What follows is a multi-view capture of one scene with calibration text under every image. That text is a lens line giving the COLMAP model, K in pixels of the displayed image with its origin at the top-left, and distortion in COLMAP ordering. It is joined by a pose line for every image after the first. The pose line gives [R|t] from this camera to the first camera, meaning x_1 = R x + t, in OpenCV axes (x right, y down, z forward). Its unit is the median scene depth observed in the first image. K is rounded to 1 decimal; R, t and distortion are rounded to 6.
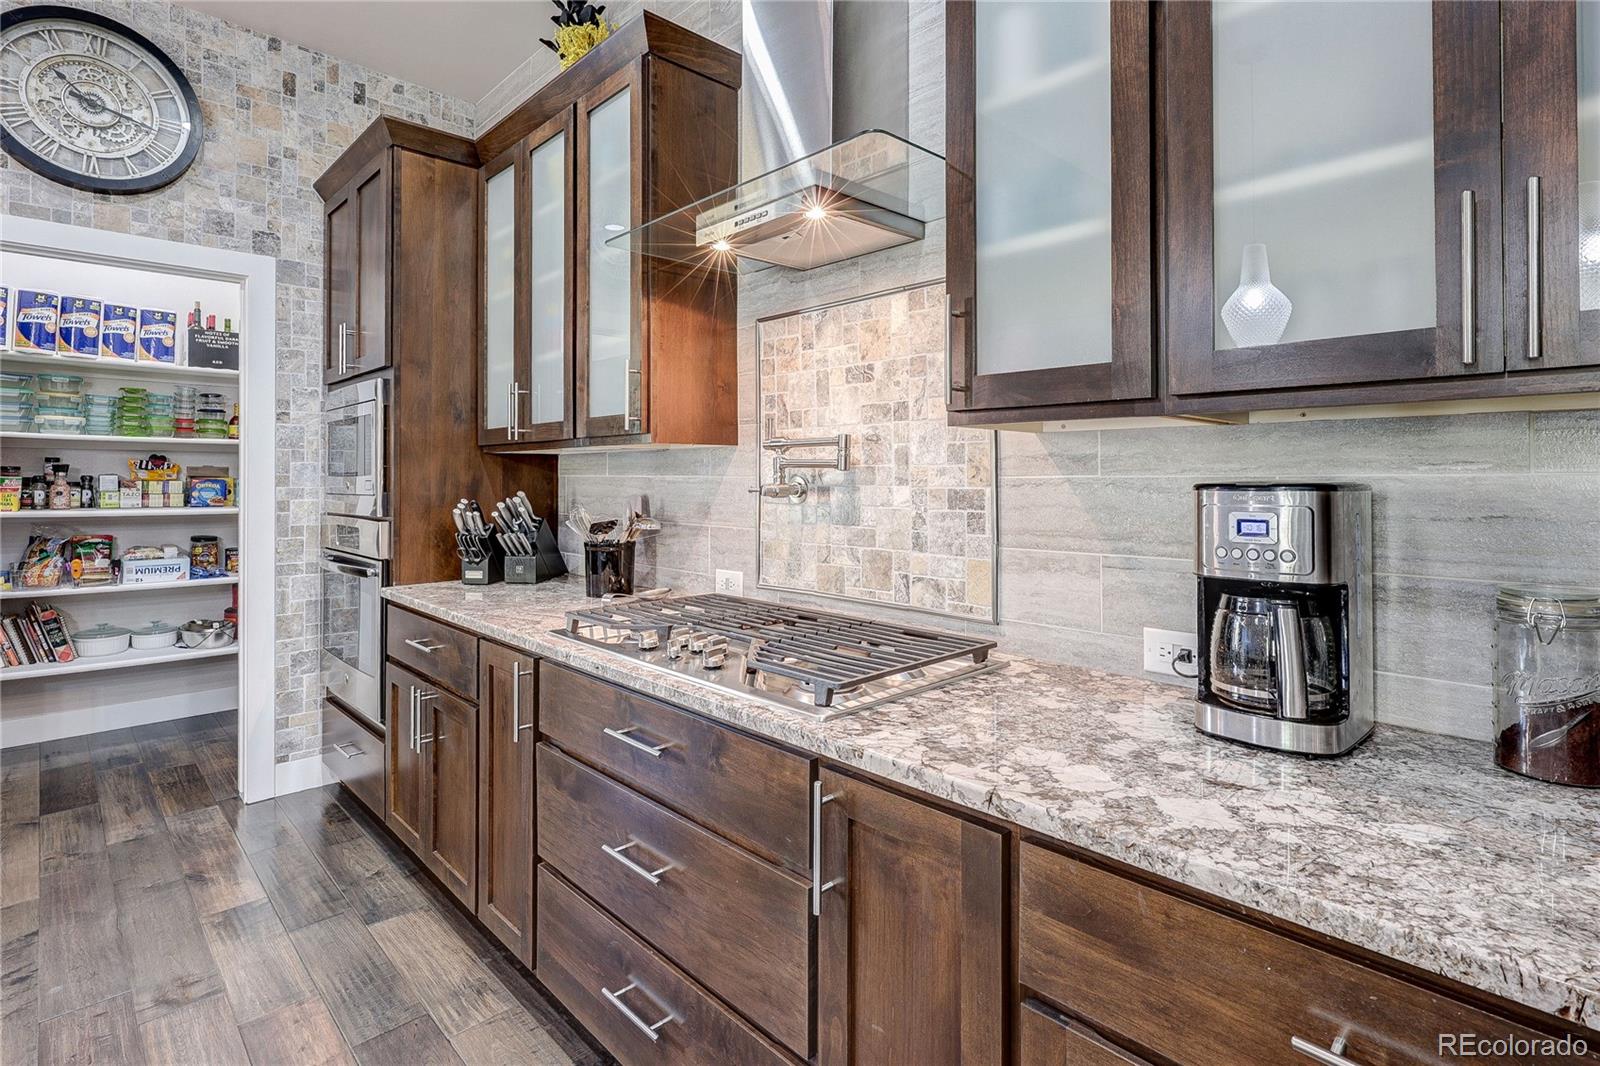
lens RADIAL K [[760.4, 0, 792.9], [0, 760.4, 474.8], [0, 0, 1]] dist [-0.002822, -0.000167]
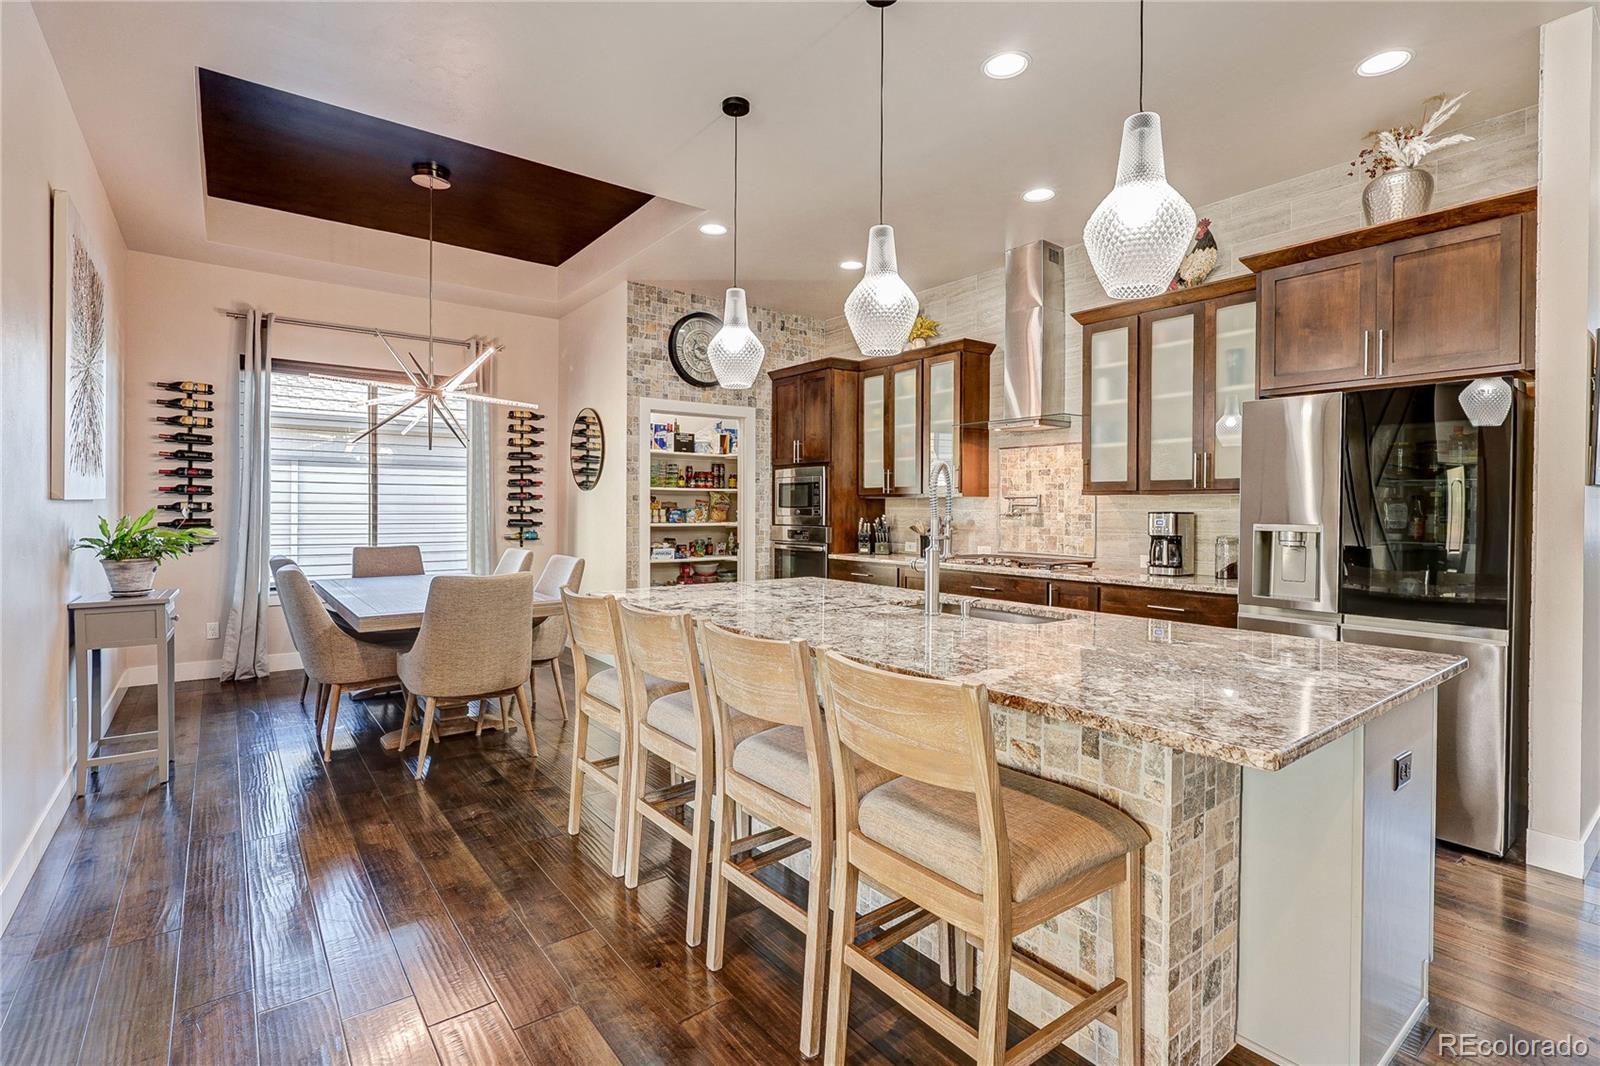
lens RADIAL K [[746.9, 0, 791.5], [0, 746.9, 528.4], [0, 0, 1]] dist [-0.002243, 0.000075]
pose [[0.992132, 0.009955, -0.124802, -0.459523], [-0.006386, 0.999560, 0.028969, -0.002043], [0.125036, -0.027944, 0.991759, -1.719997]]
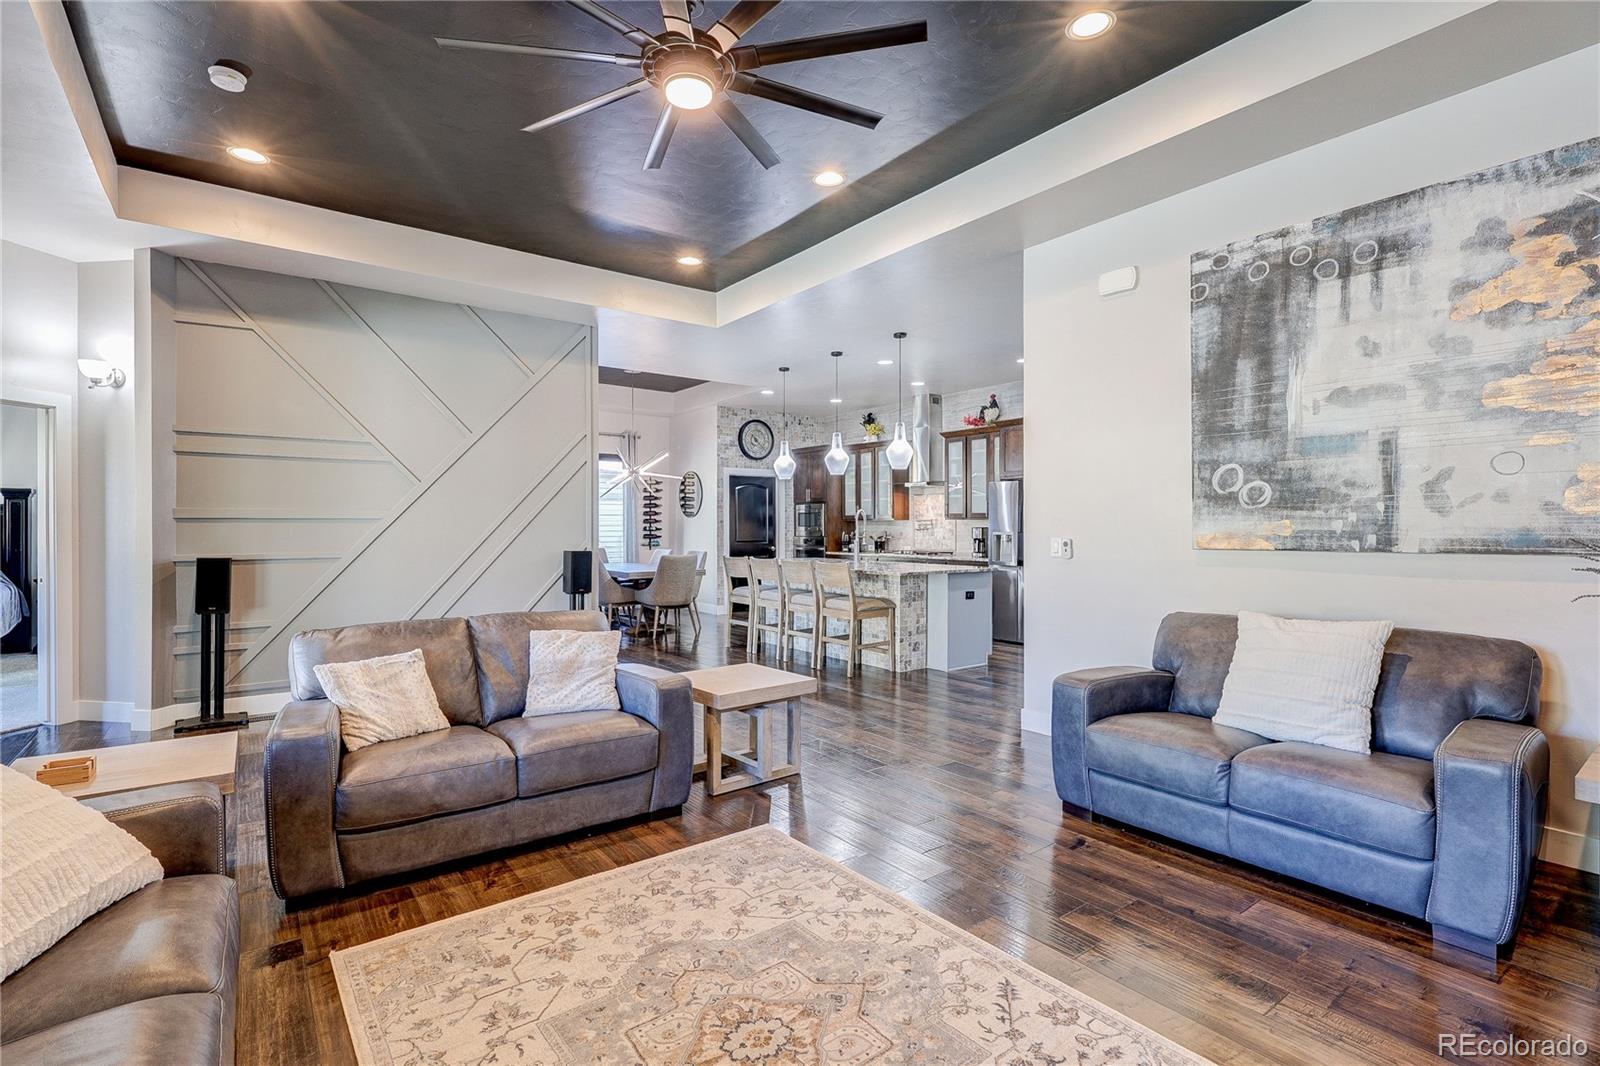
lens RADIAL K [[746.9, 0, 791.5], [0, 746.9, 528.4], [0, 0, 1]] dist [-0.002243, 0.000075]
pose [[0.990432, 0.000646, -0.137997, -0.178554], [-0.000057, 0.999991, 0.004270, -0.007042], [0.137998, -0.004221, 0.990423, -4.192253]]
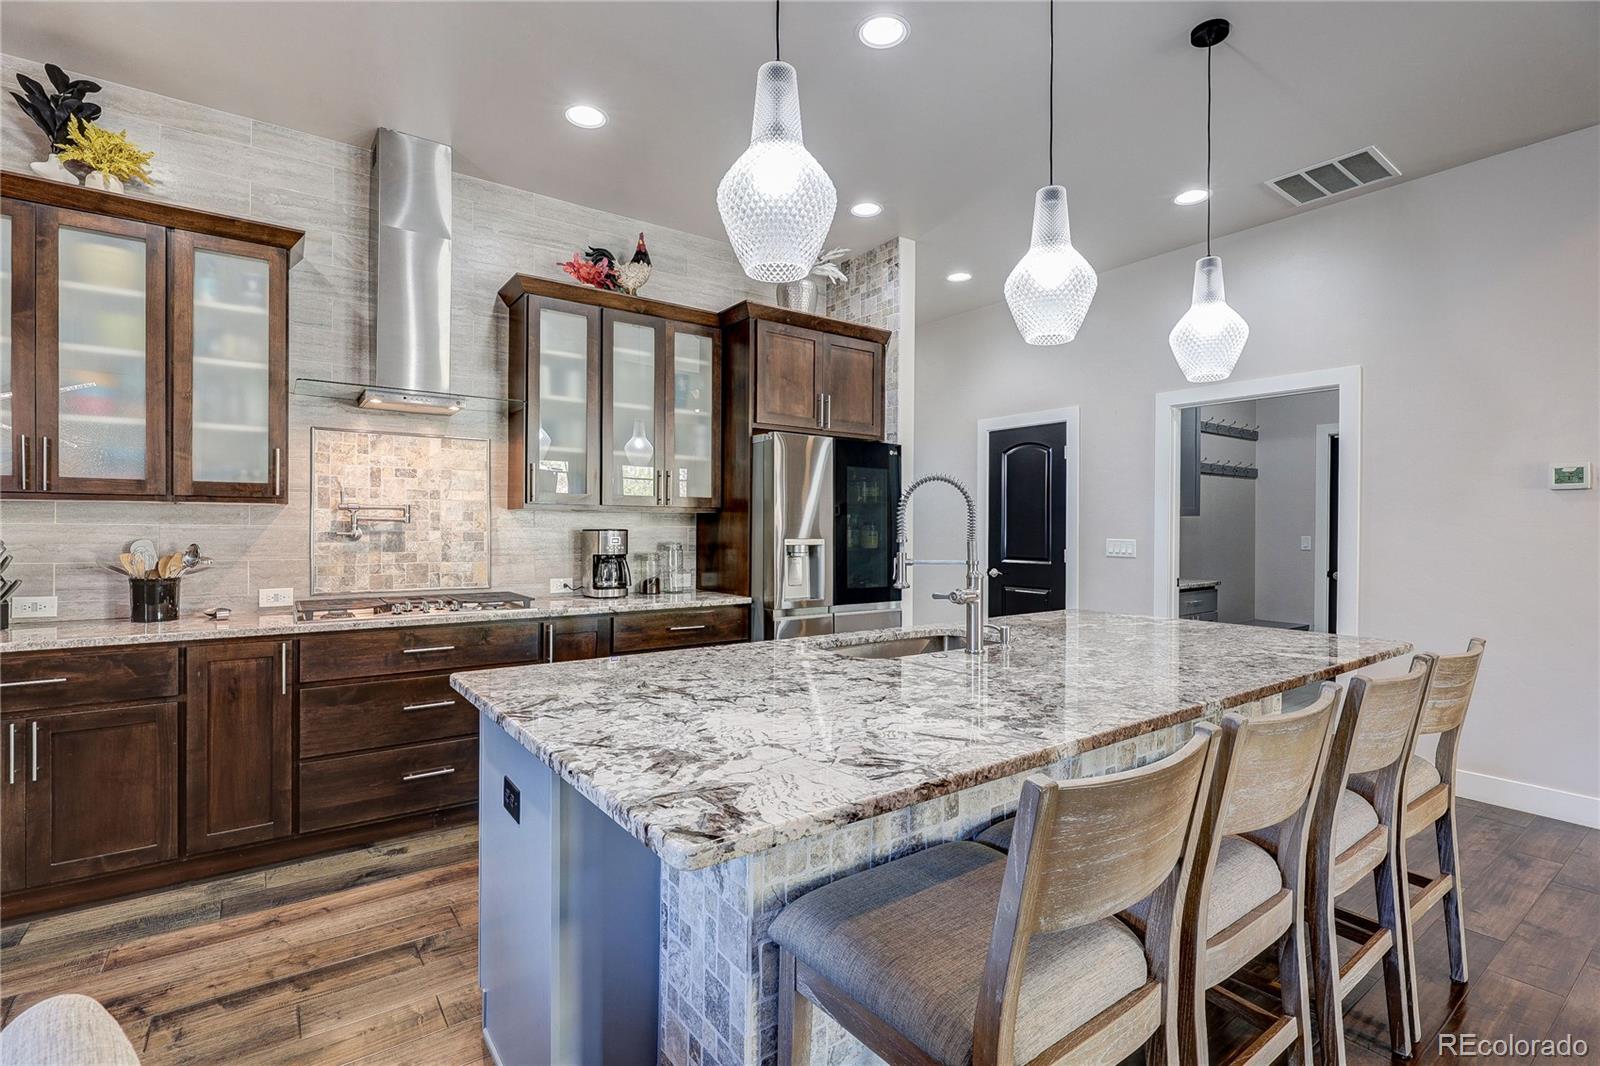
lens RADIAL K [[746.9, 0, 791.5], [0, 746.9, 528.4], [0, 0, 1]] dist [-0.002243, 0.000075]
pose [[0.160495, -0.001983, 0.987035, -1.539168], [-0.010109, 0.999942, 0.003653, -0.008681], [-0.986985, -0.010564, 0.160466, -0.255444]]
